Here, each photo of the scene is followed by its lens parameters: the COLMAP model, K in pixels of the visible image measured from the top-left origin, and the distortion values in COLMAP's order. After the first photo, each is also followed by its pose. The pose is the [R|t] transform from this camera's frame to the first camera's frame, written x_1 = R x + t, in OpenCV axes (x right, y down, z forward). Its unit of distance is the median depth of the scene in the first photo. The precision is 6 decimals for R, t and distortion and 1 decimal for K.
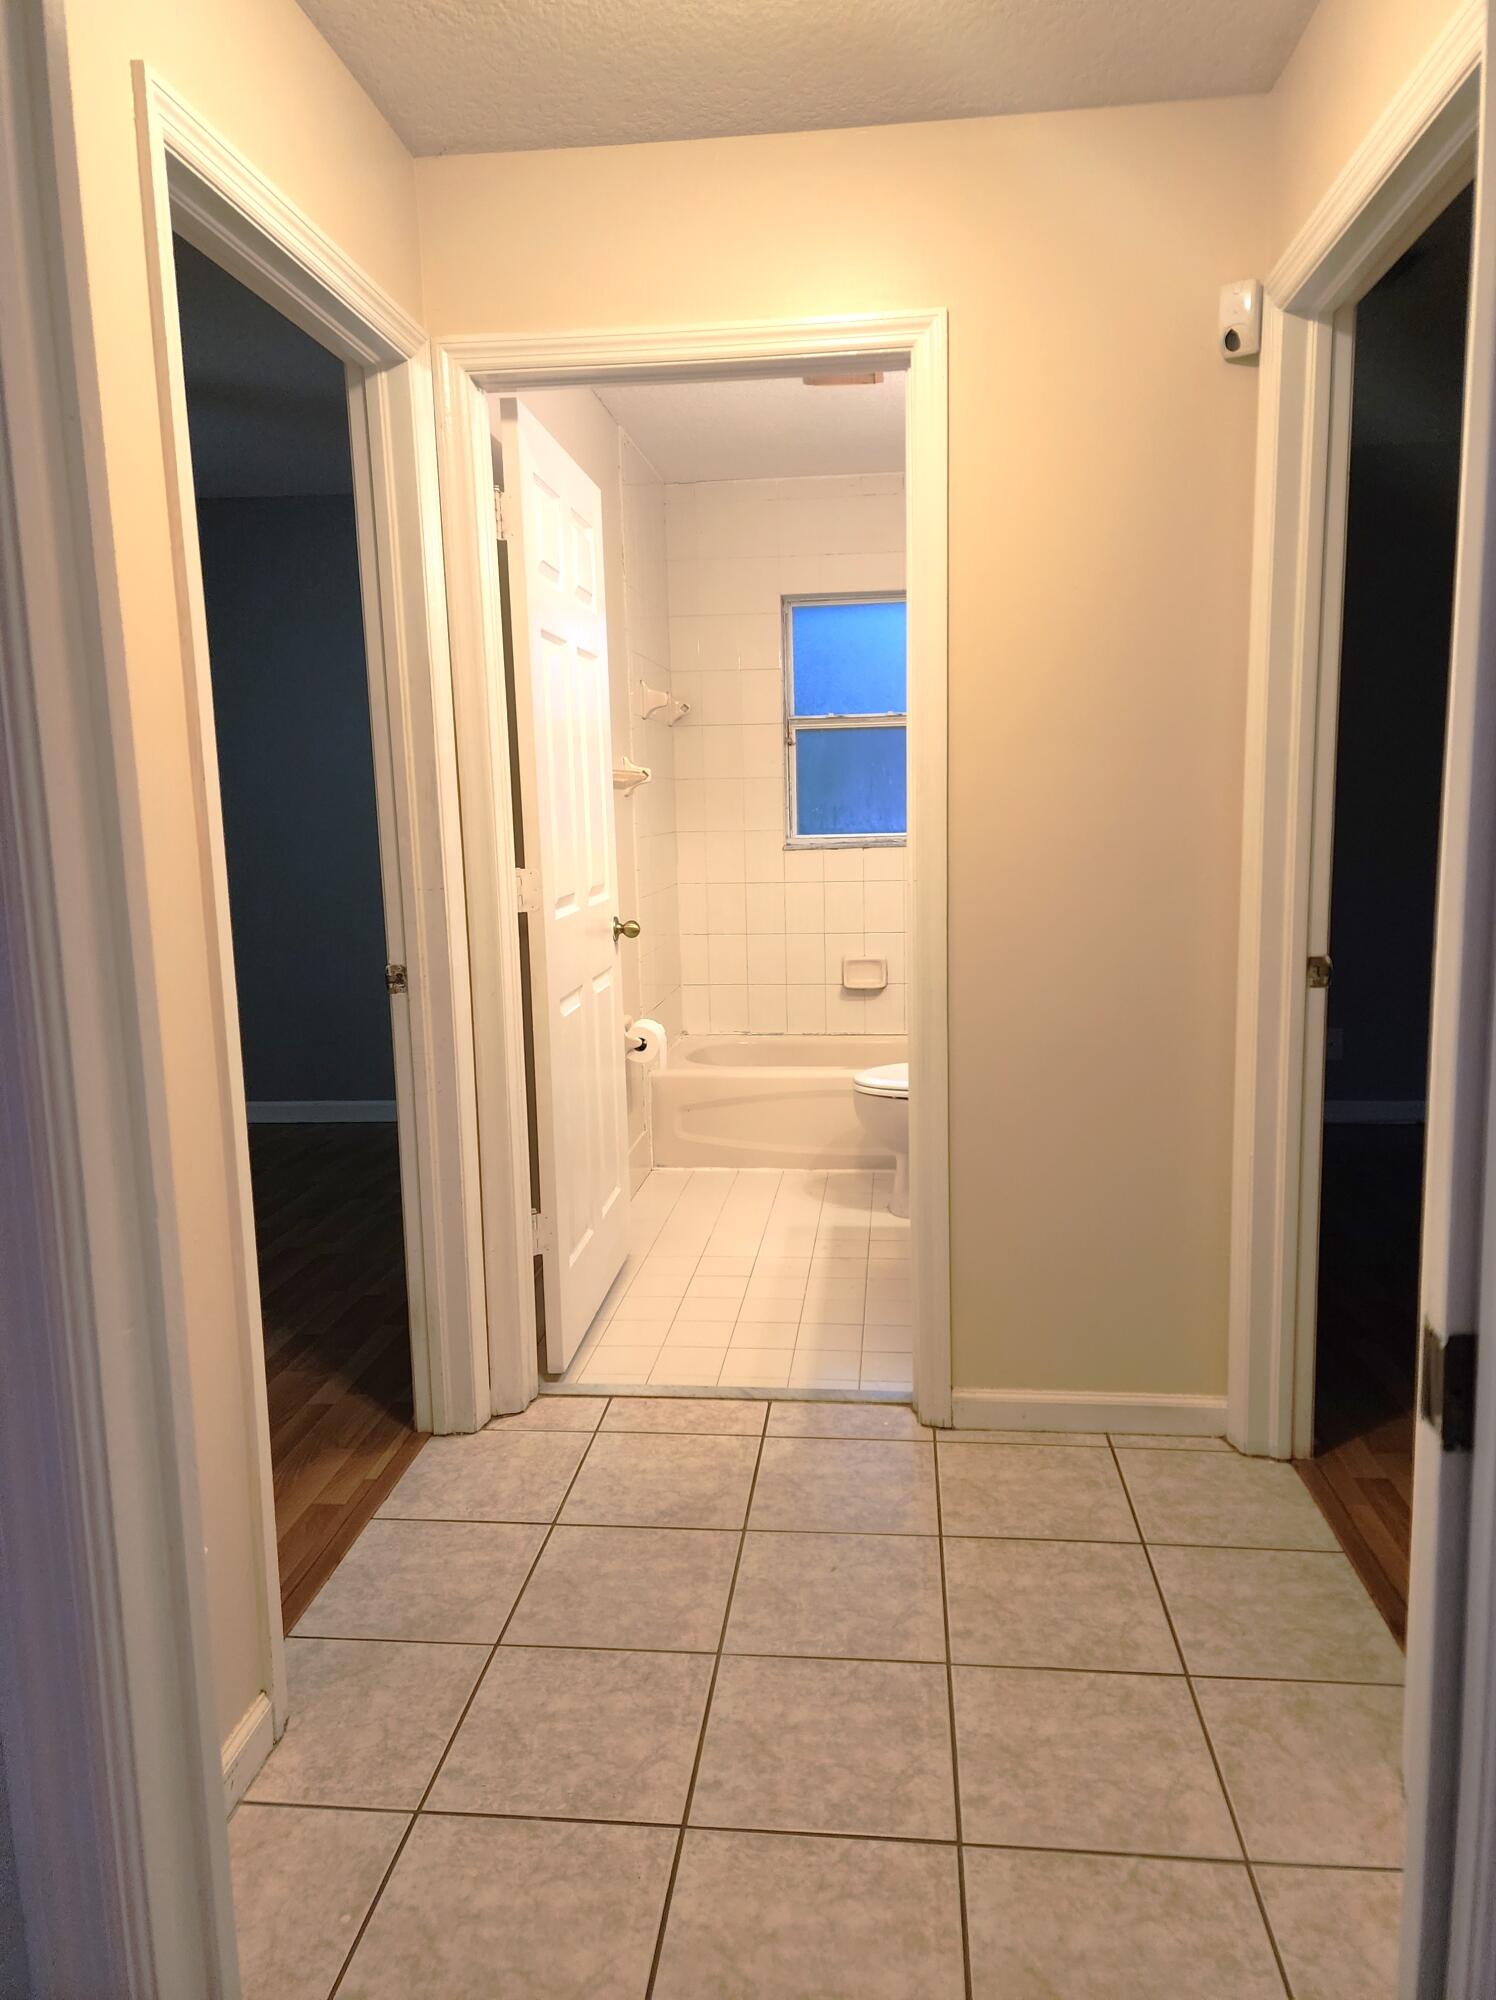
lens RADIAL K [[1355.6, 0, 748.8], [0, 1355.6, 994.9], [0, 0, 1]] dist [0.063893, -0.050059]
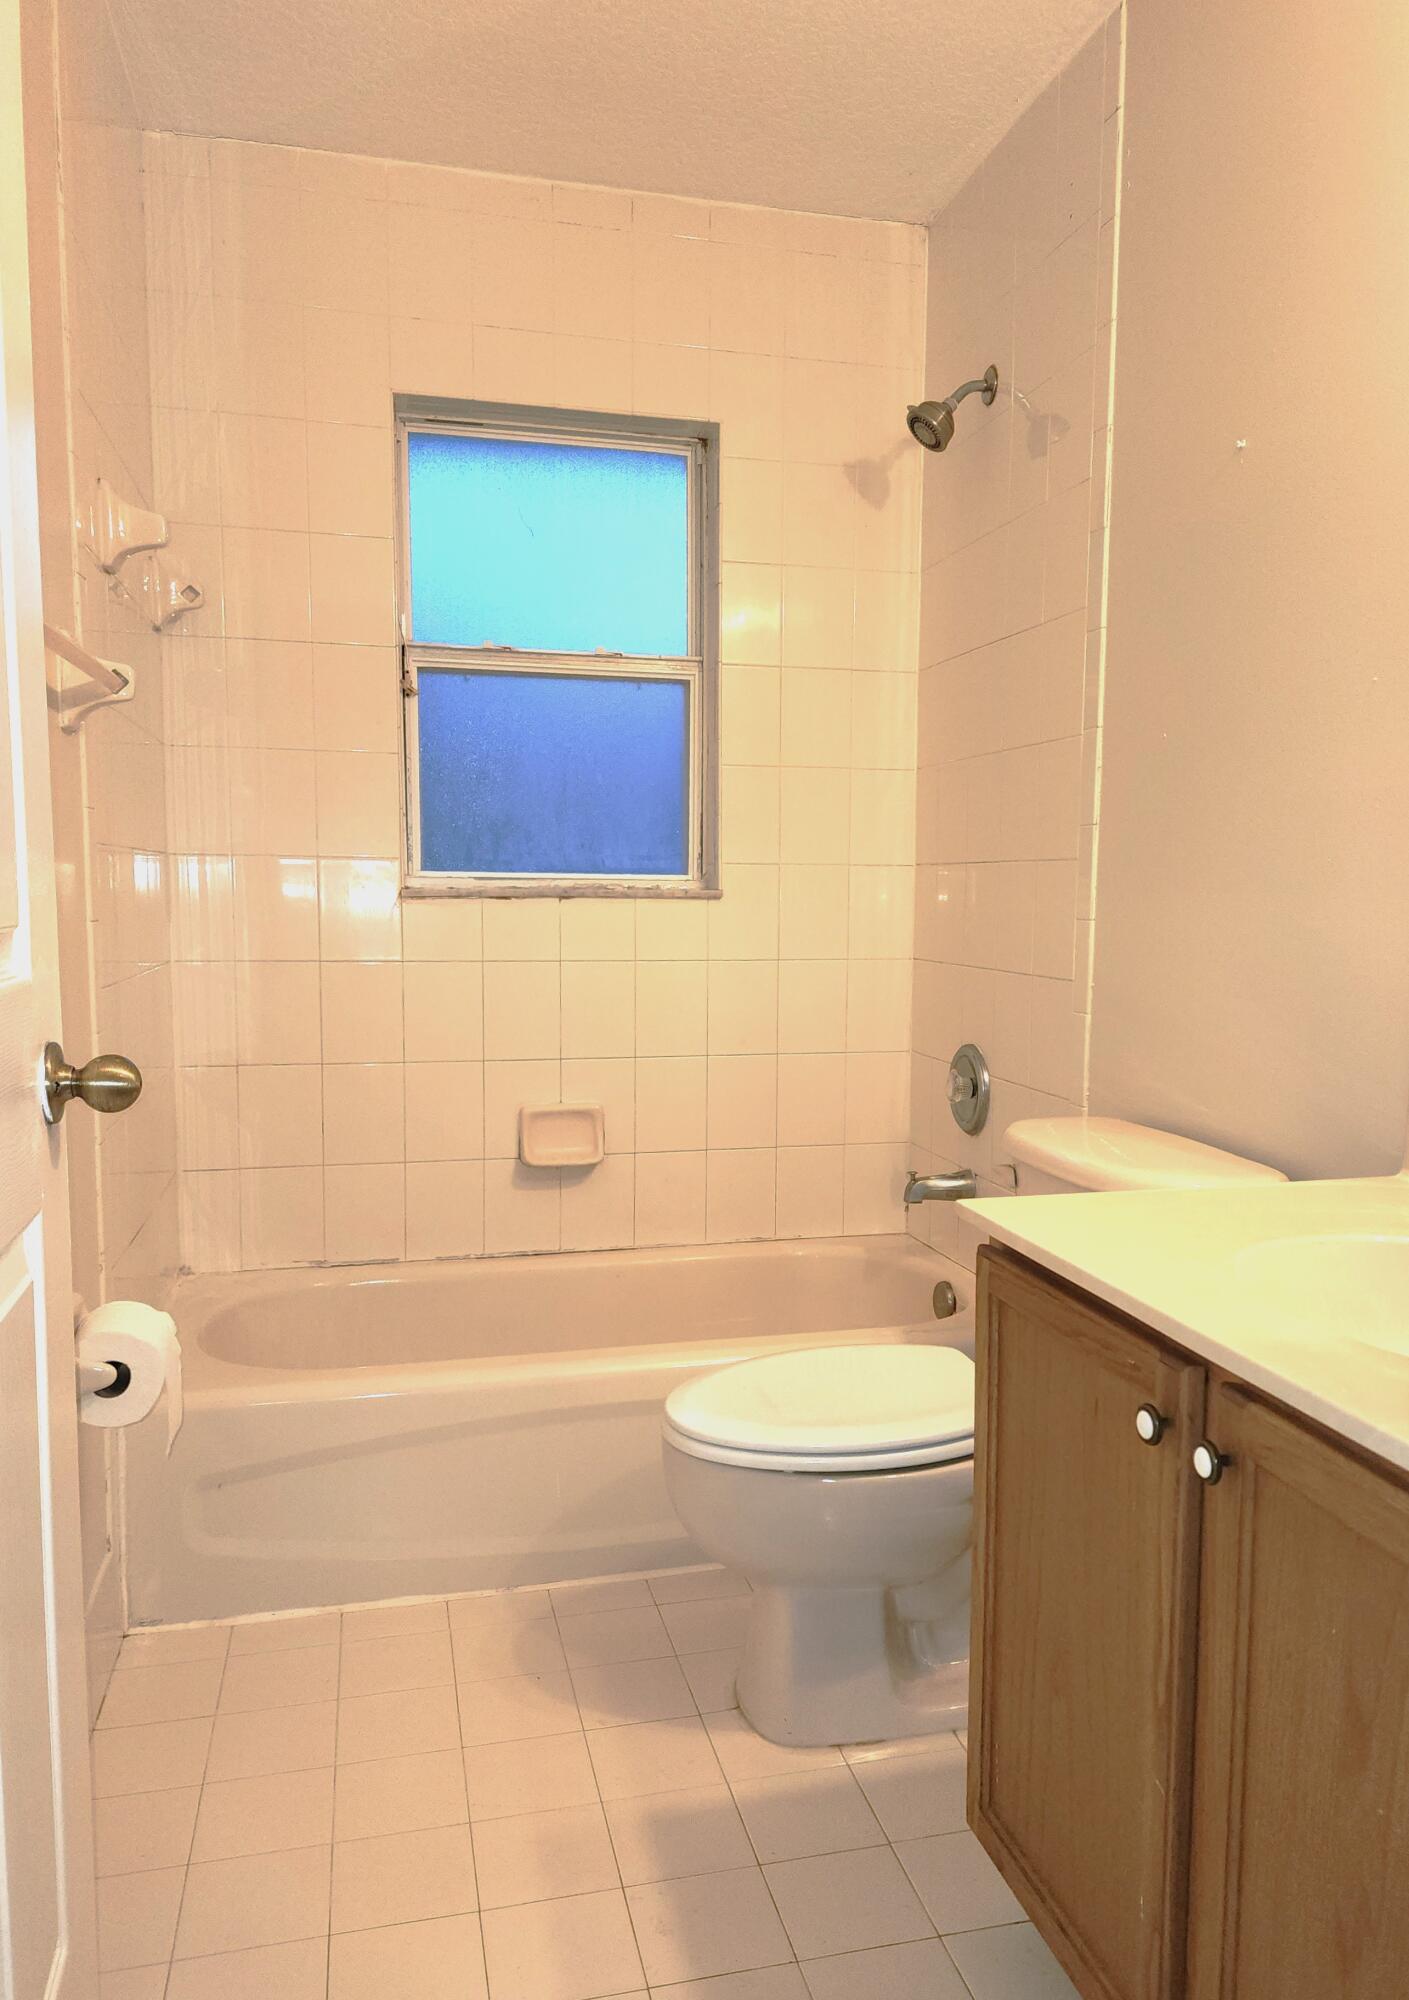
lens RADIAL K [[1399.2, 0, 708.3], [0, 1399.2, 1009.6], [0, 0, 1]] dist [0.051670, -0.002957]
pose [[0.934779, -0.005053, 0.355194, -0.053447], [0.028430, 0.997756, -0.060625, -0.030355], [-0.354091, 0.066769, 0.932824, 0.476542]]
